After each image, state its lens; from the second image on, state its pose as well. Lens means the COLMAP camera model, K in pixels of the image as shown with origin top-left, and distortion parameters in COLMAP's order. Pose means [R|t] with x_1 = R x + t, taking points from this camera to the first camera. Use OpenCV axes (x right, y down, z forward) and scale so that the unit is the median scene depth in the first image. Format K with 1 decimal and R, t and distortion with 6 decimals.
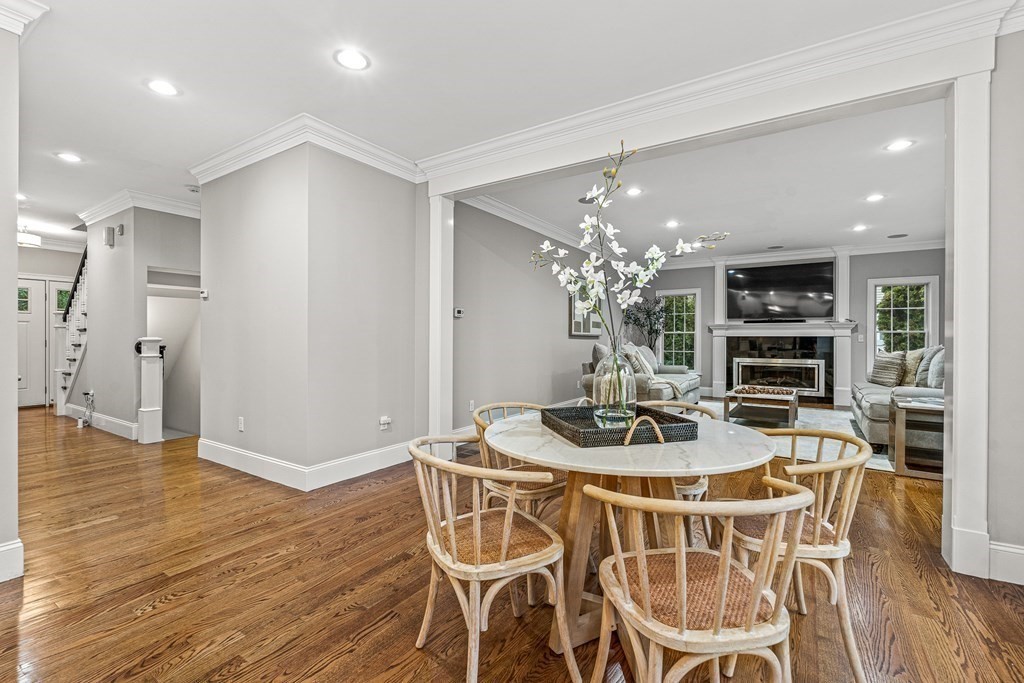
lens RADIAL K [[448.2, 0, 512.0], [0, 448.2, 341.5], [0, 0, 1]] dist [-0.003174, -0.000459]
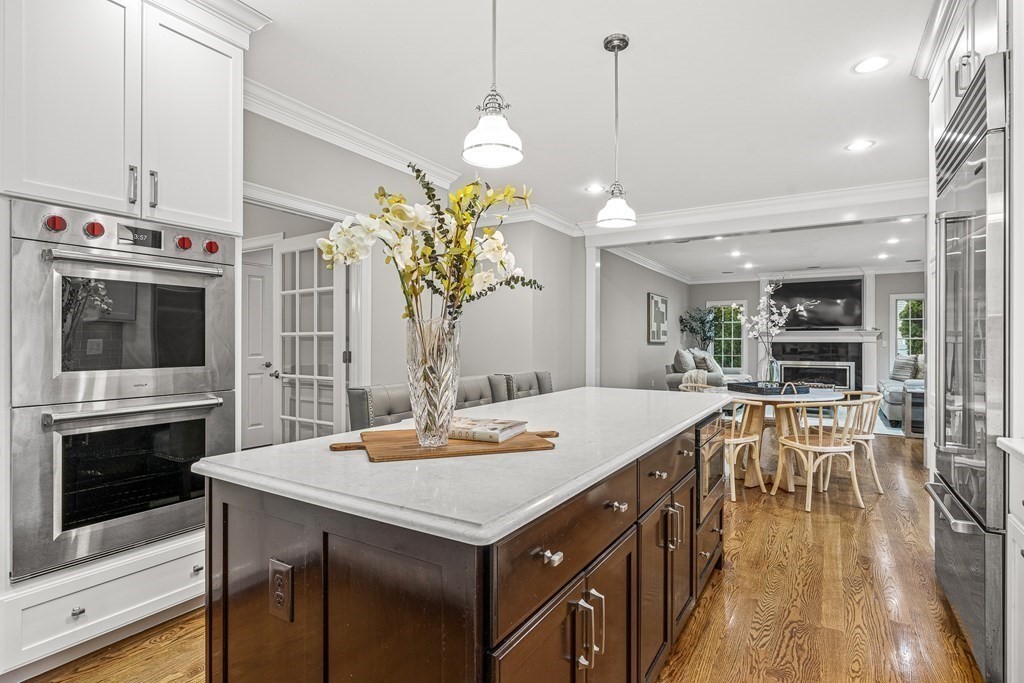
lens RADIAL K [[514.4, 0, 517.0], [0, 514.4, 342.2], [0, 0, 1]] dist [0.002068, 0.000183]
pose [[0.999327, -0.002445, 0.036609, -0.239687], [0.002640, 0.999983, -0.005289, -0.006922], [-0.036595, 0.005382, 0.999316, -0.322564]]
